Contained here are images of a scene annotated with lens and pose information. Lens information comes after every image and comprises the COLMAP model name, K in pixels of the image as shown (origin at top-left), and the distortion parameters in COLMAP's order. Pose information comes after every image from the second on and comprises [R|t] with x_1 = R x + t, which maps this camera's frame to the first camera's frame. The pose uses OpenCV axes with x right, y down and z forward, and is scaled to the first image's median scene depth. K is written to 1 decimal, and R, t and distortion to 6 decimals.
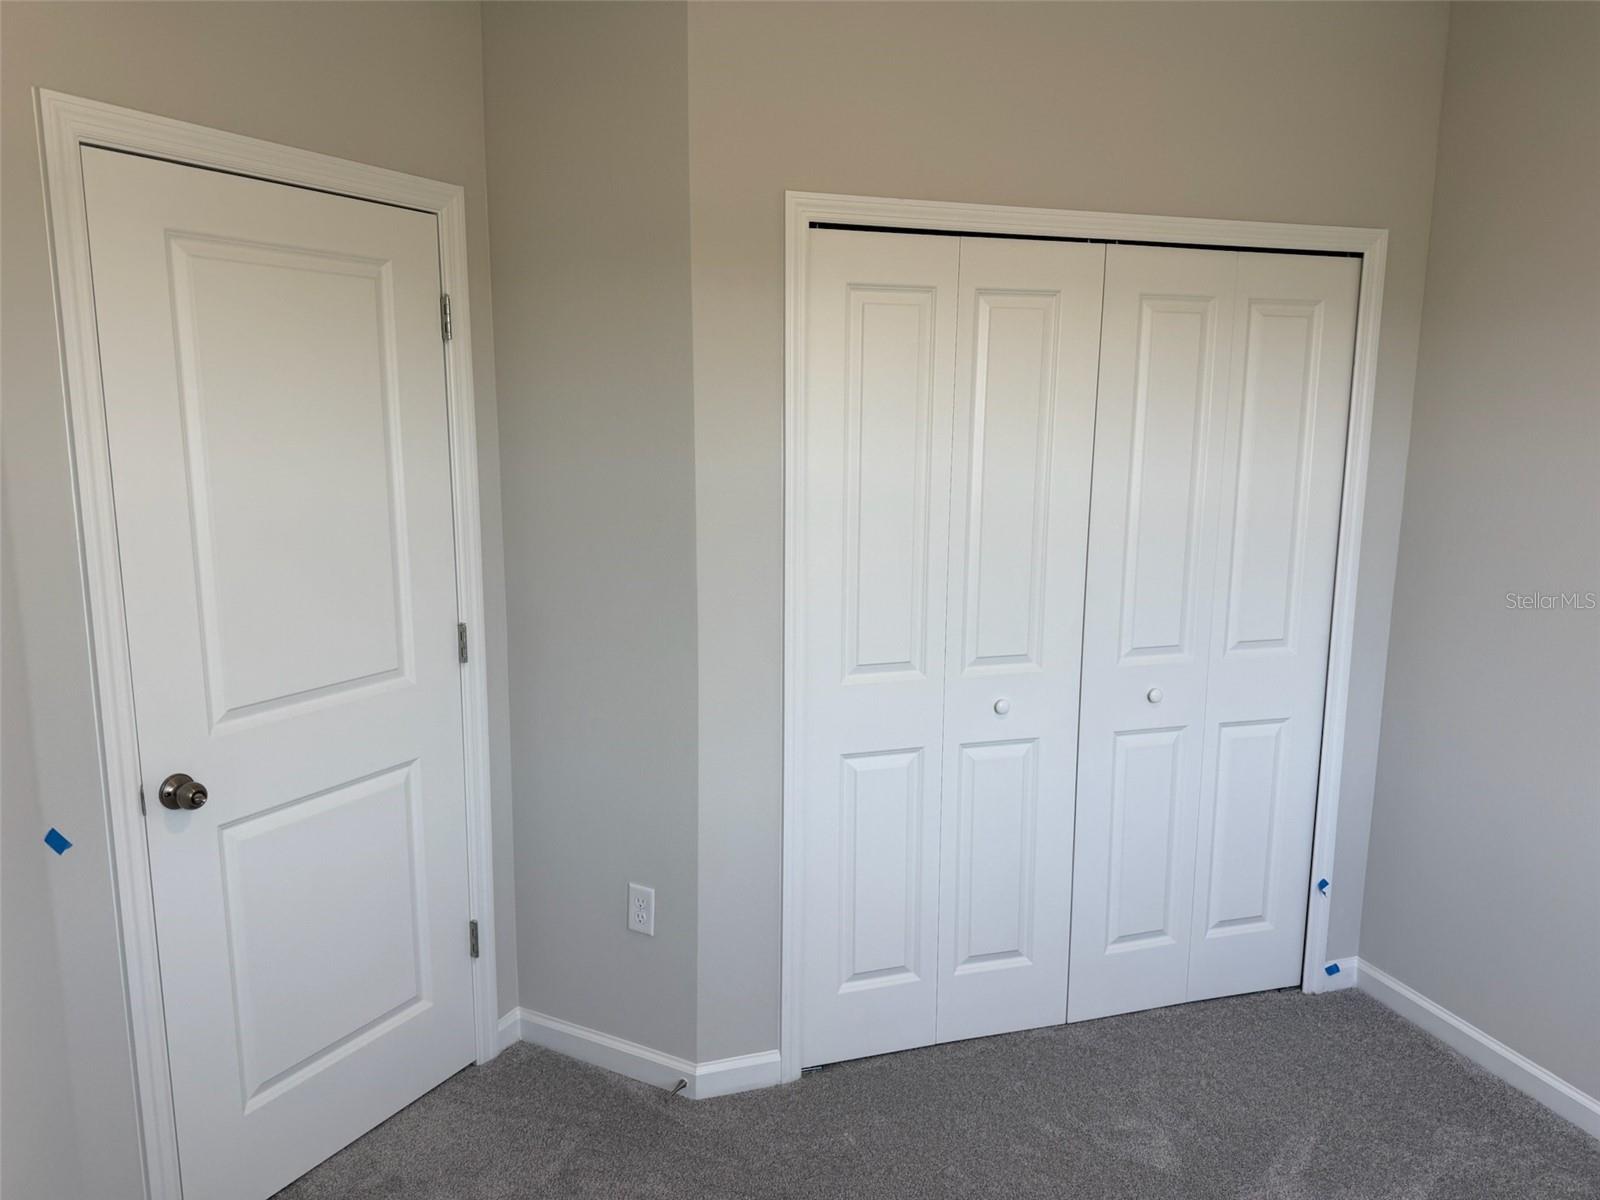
lens RADIAL K [[1116.0, 0, 800.9], [0, 1116.0, 612.2], [0, 0, 1]] dist [-0.004446, -0.007570]
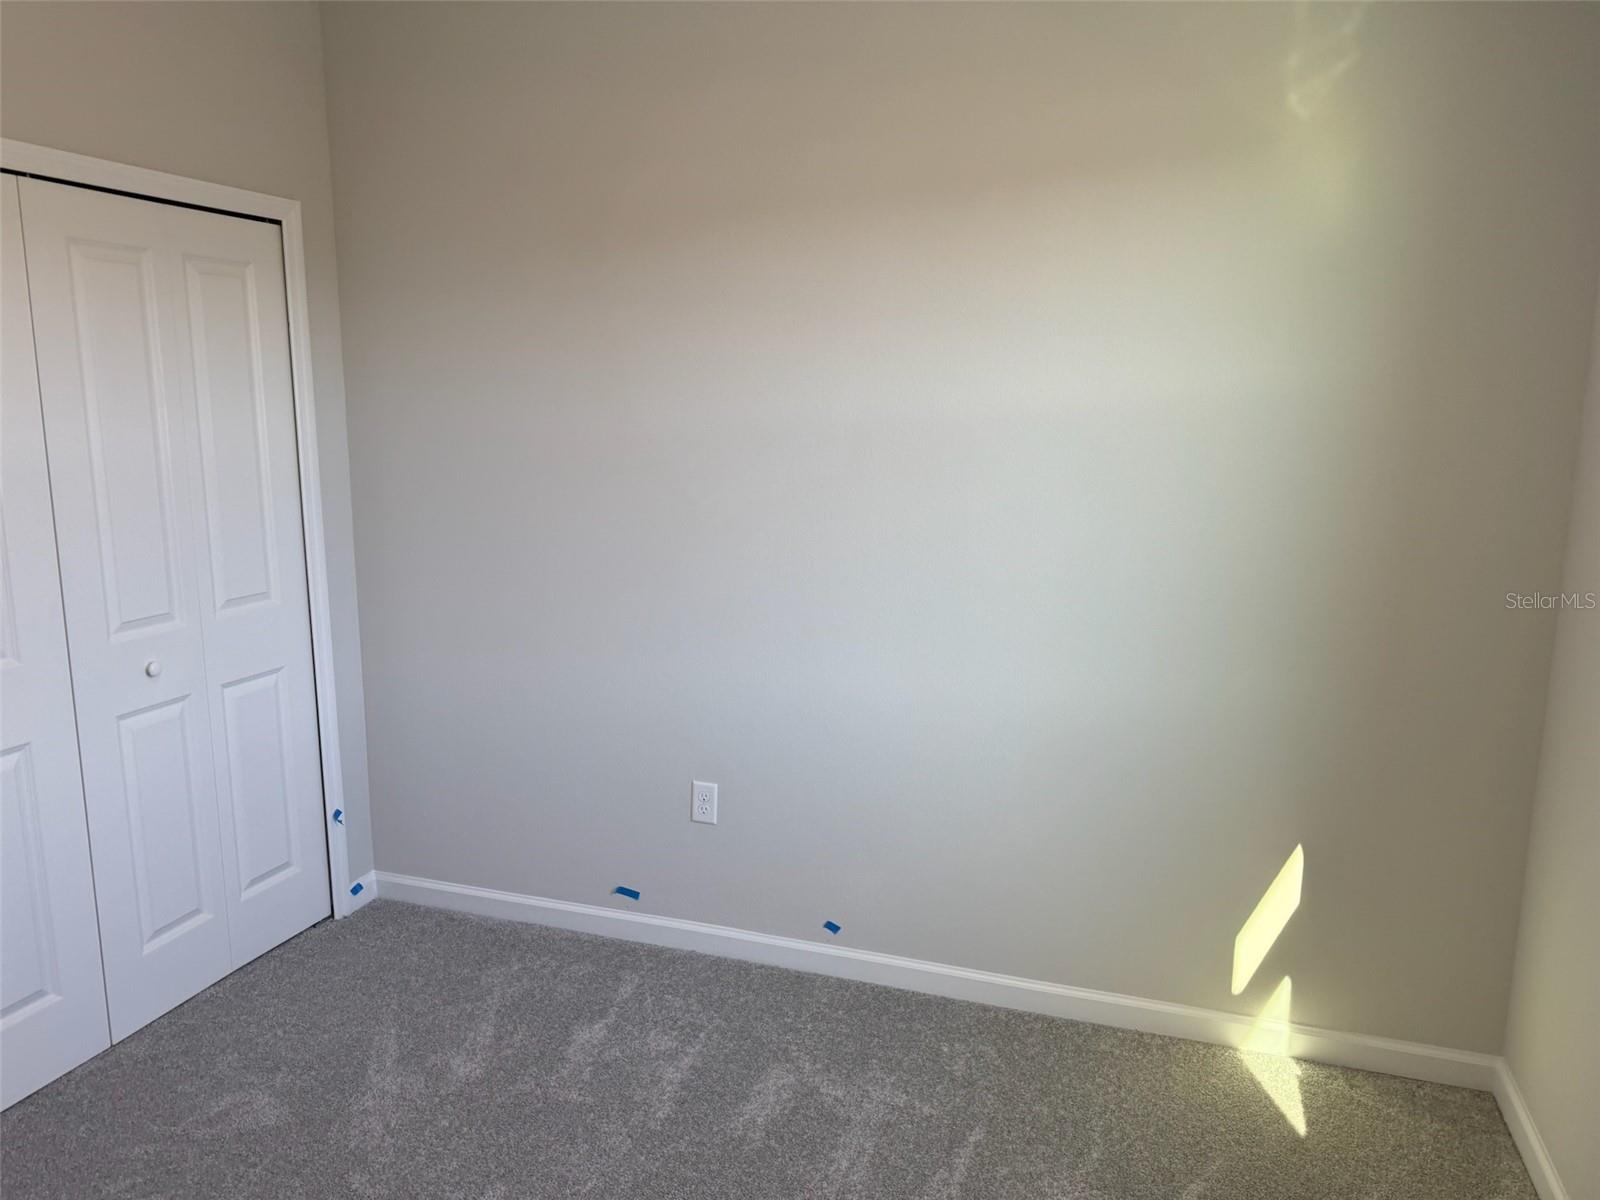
lens RADIAL K [[1116.0, 0, 805.2], [0, 1116.0, 595.2], [0, 0, 1]] dist [-0.004446, -0.007570]
pose [[0.571910, -0.143422, 0.807682, -0.118467], [0.131154, 0.987918, 0.082559, 0.007430], [-0.809764, 0.058715, 0.583810, -0.001912]]
